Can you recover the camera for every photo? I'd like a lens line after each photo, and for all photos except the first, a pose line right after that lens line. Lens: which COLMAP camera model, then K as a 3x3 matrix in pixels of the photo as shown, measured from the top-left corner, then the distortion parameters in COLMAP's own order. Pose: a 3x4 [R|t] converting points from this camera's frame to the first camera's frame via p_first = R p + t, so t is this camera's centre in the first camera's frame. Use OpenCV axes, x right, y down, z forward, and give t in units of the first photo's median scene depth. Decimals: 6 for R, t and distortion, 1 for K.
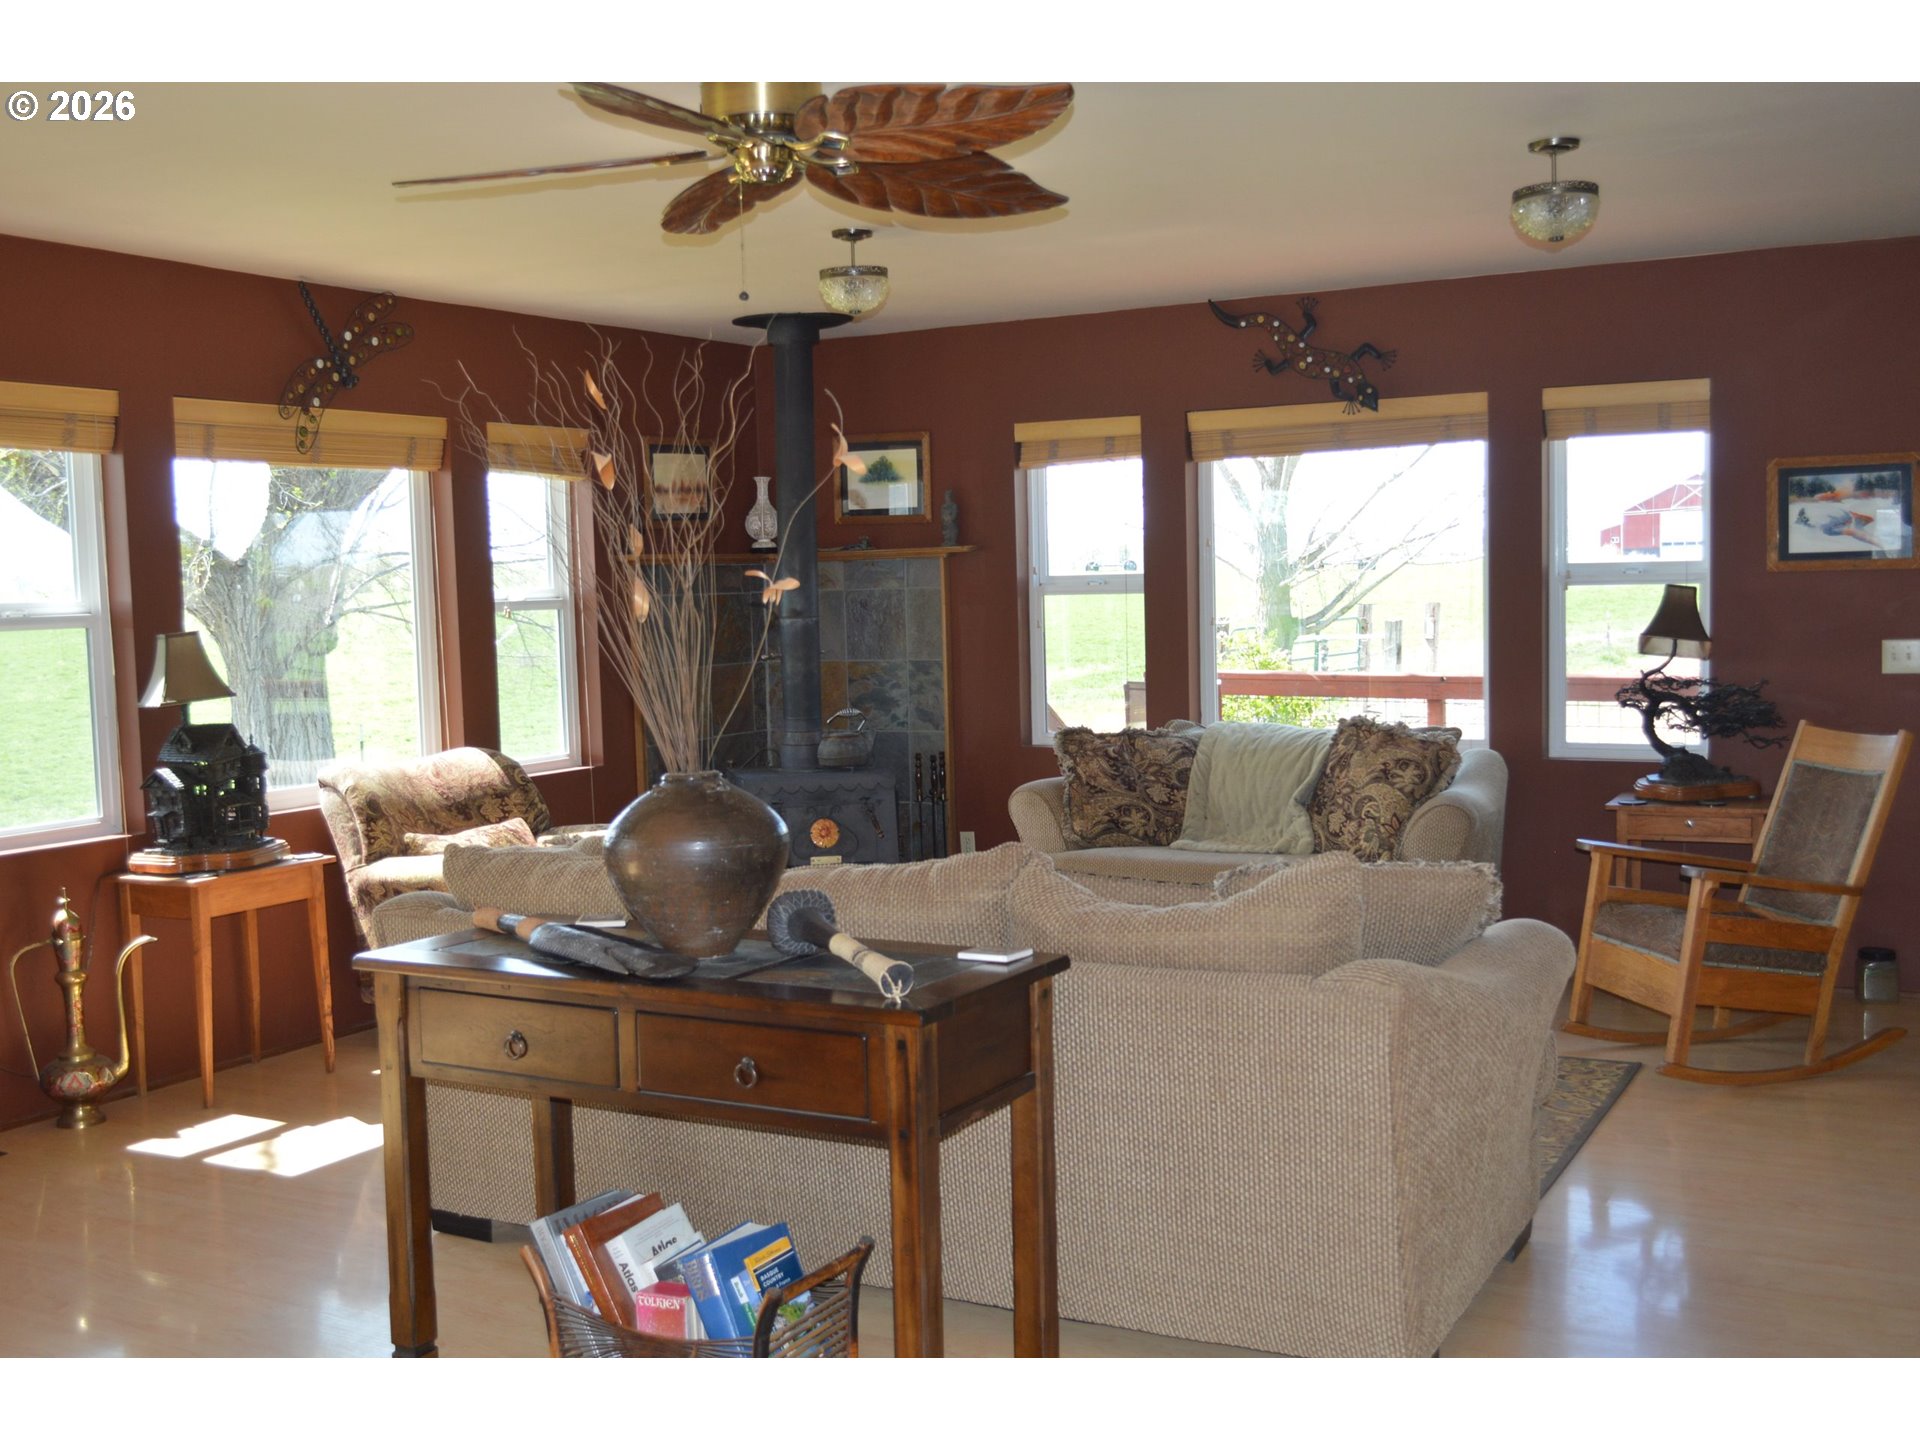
lens RADIAL K [[1978.8, 0, 957.4], [0, 1978.8, 721.4], [0, 0, 1]] dist [0.006944, 0.000000]
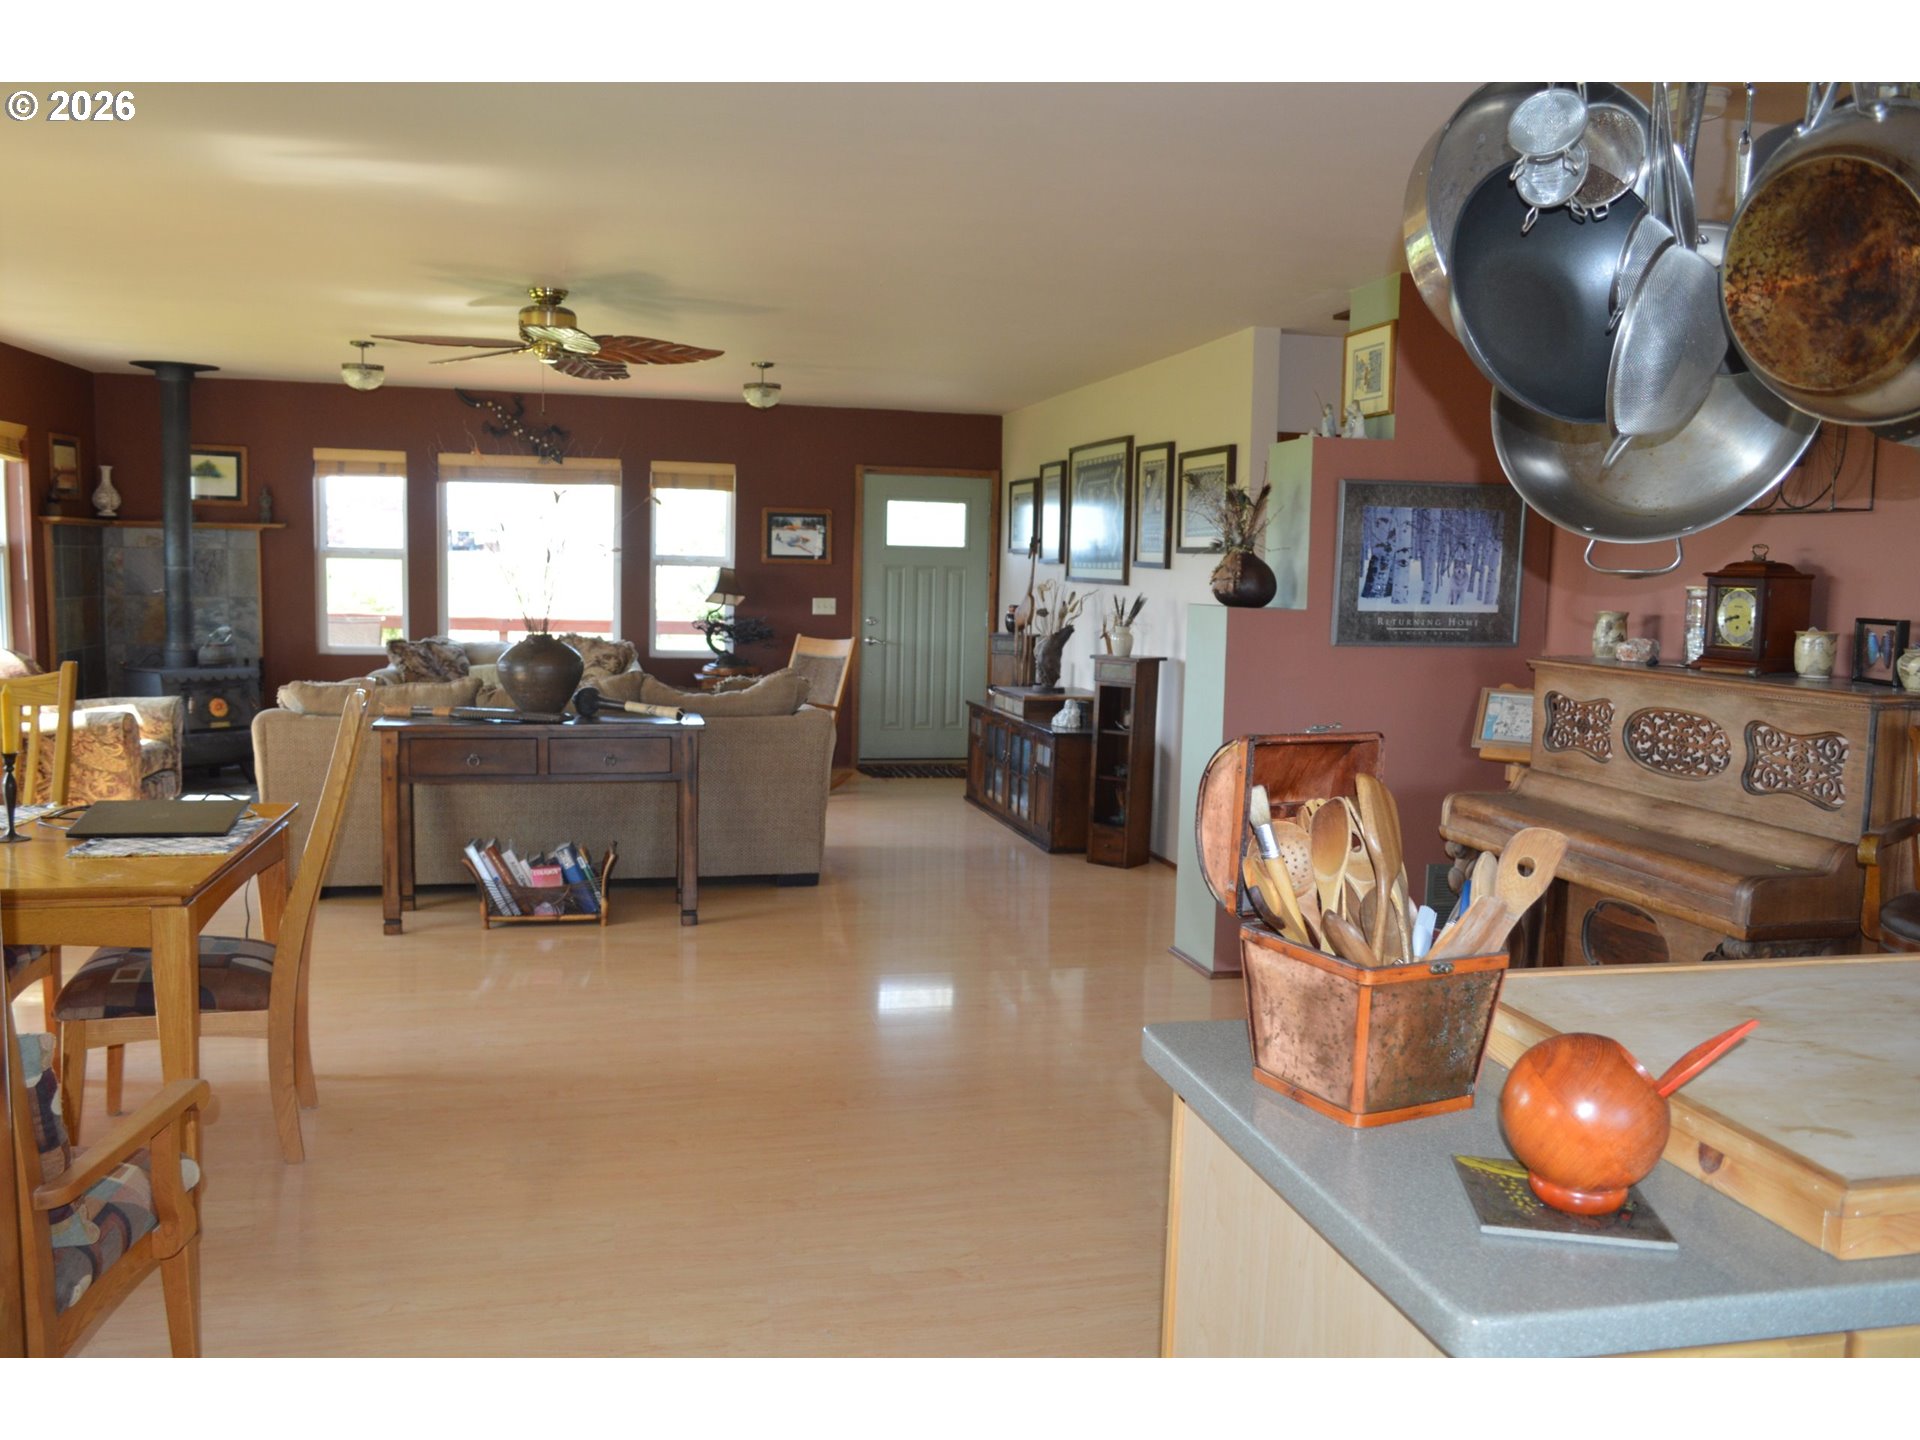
lens RADIAL K [[1514.1, 0, 958.4], [0, 1514.1, 721.0], [0, 0, 1]] dist [-0.003026, -0.003217]
pose [[0.746547, -0.025501, 0.664844, -0.433645], [0.006277, 0.999491, 0.031288, 0.035212], [-0.665303, -0.019184, 0.746327, -0.266275]]
